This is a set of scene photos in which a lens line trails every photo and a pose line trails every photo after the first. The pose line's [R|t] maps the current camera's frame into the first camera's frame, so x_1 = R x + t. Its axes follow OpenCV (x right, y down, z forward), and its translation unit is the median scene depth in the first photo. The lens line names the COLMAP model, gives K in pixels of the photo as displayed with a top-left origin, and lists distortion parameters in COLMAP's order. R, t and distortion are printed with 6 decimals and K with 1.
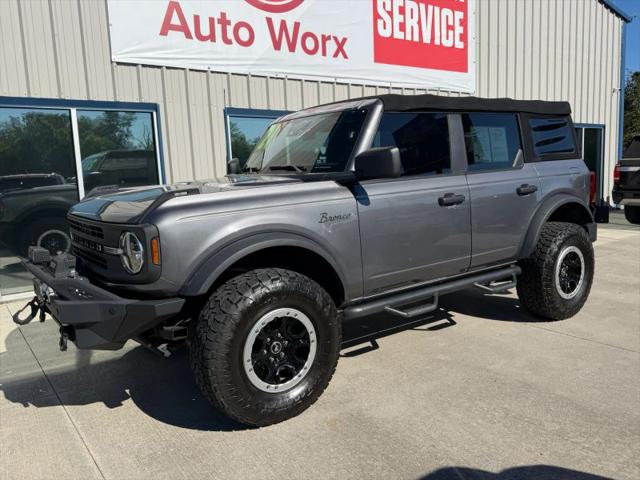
lens RADIAL K [[521.0, 0, 324.3], [0, 521.0, 242.6], [0, 0, 1]] dist [0.050149, -0.079219]
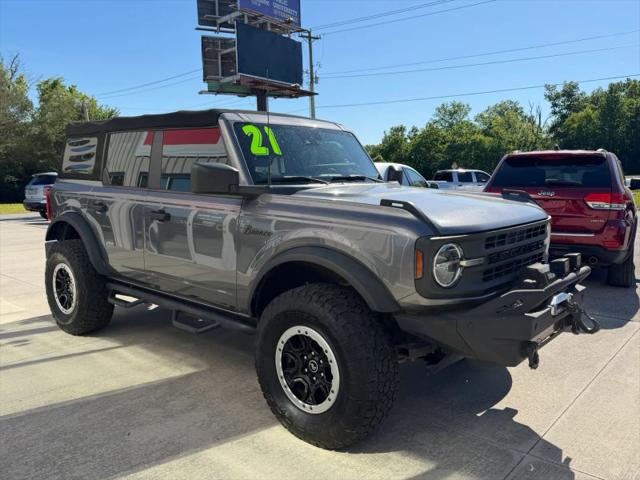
lens RADIAL K [[521.0, 0, 326.2], [0, 521.0, 235.2], [0, 0, 1]] dist [0.050149, -0.079219]
pose [[-0.220899, -0.087338, 0.971378, -0.932906], [0.152086, 0.980714, 0.122762, -0.142505], [-0.963366, 0.174851, -0.203356, 1.097120]]
